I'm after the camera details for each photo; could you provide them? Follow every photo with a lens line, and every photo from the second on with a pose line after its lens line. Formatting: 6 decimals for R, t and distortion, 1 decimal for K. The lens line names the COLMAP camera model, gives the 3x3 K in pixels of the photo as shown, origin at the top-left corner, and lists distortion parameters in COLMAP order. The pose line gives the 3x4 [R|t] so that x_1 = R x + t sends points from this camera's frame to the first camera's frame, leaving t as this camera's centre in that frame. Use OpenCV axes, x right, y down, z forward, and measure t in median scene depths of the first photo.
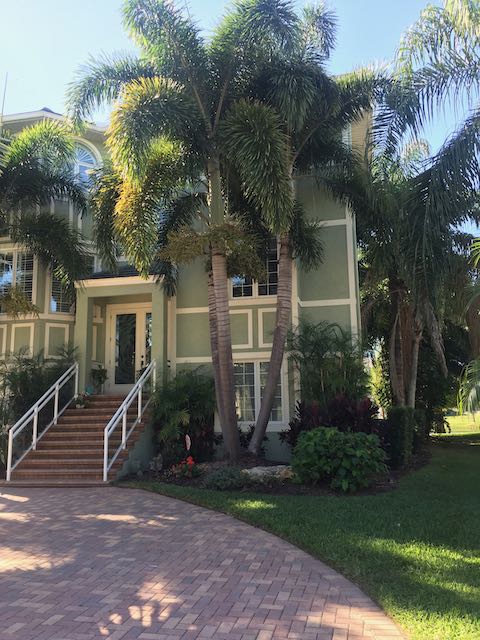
lens RADIAL K [[547.6, 0, 240.0], [0, 547.6, 320.0], [0, 0, 1]] dist [0.102722, -0.133298]
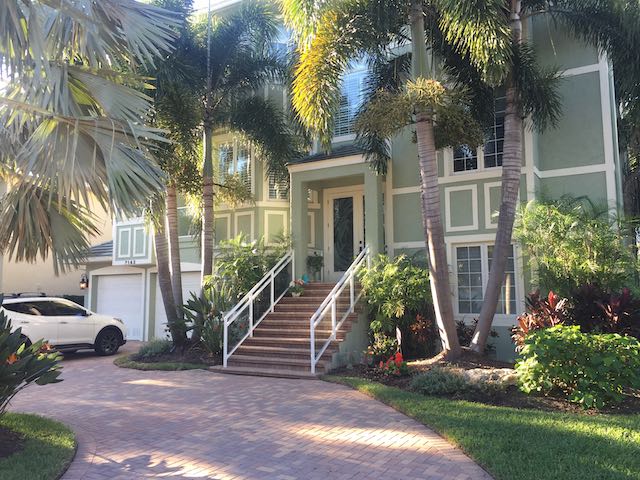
lens RADIAL K [[547.6, 0, 318.7], [0, 547.6, 241.8], [0, 0, 1]] dist [0.102722, -0.133298]
pose [[0.952054, -0.023494, -0.305028, 0.048697], [0.044010, 0.997194, 0.060557, 0.006850], [0.302749, -0.071078, 0.950416, 0.097160]]
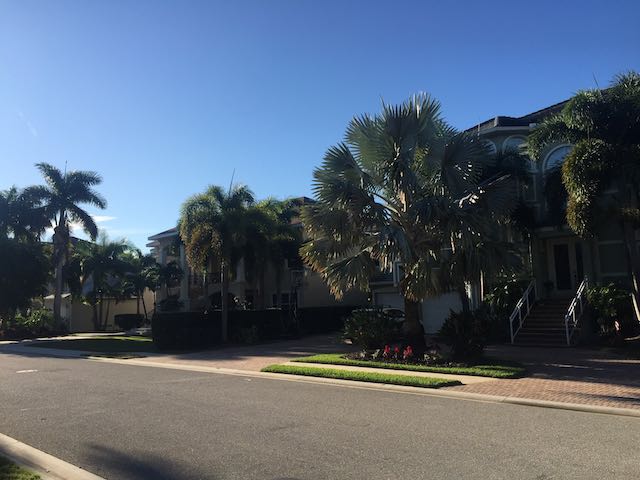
lens RADIAL K [[547.6, 0, 318.7], [0, 547.6, 241.8], [0, 0, 1]] dist [0.102722, -0.133298]
pose [[0.853151, -0.067269, -0.517309, 0.027354], [0.097697, 0.994709, 0.031774, -0.162600], [0.512435, -0.077647, 0.855208, -0.829886]]
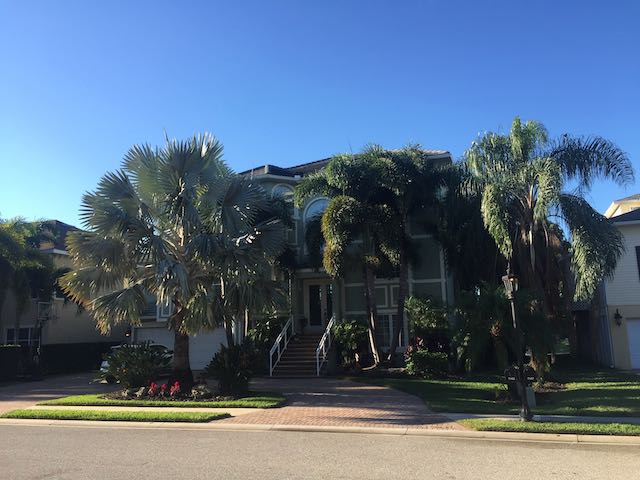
lens RADIAL K [[547.6, 0, 318.7], [0, 547.6, 241.8], [0, 0, 1]] dist [0.102722, -0.133298]
pose [[0.993622, -0.026436, -0.109616, 0.000054], [0.026072, 0.999649, -0.004756, -0.167561], [0.109703, 0.001868, 0.993963, -0.873954]]
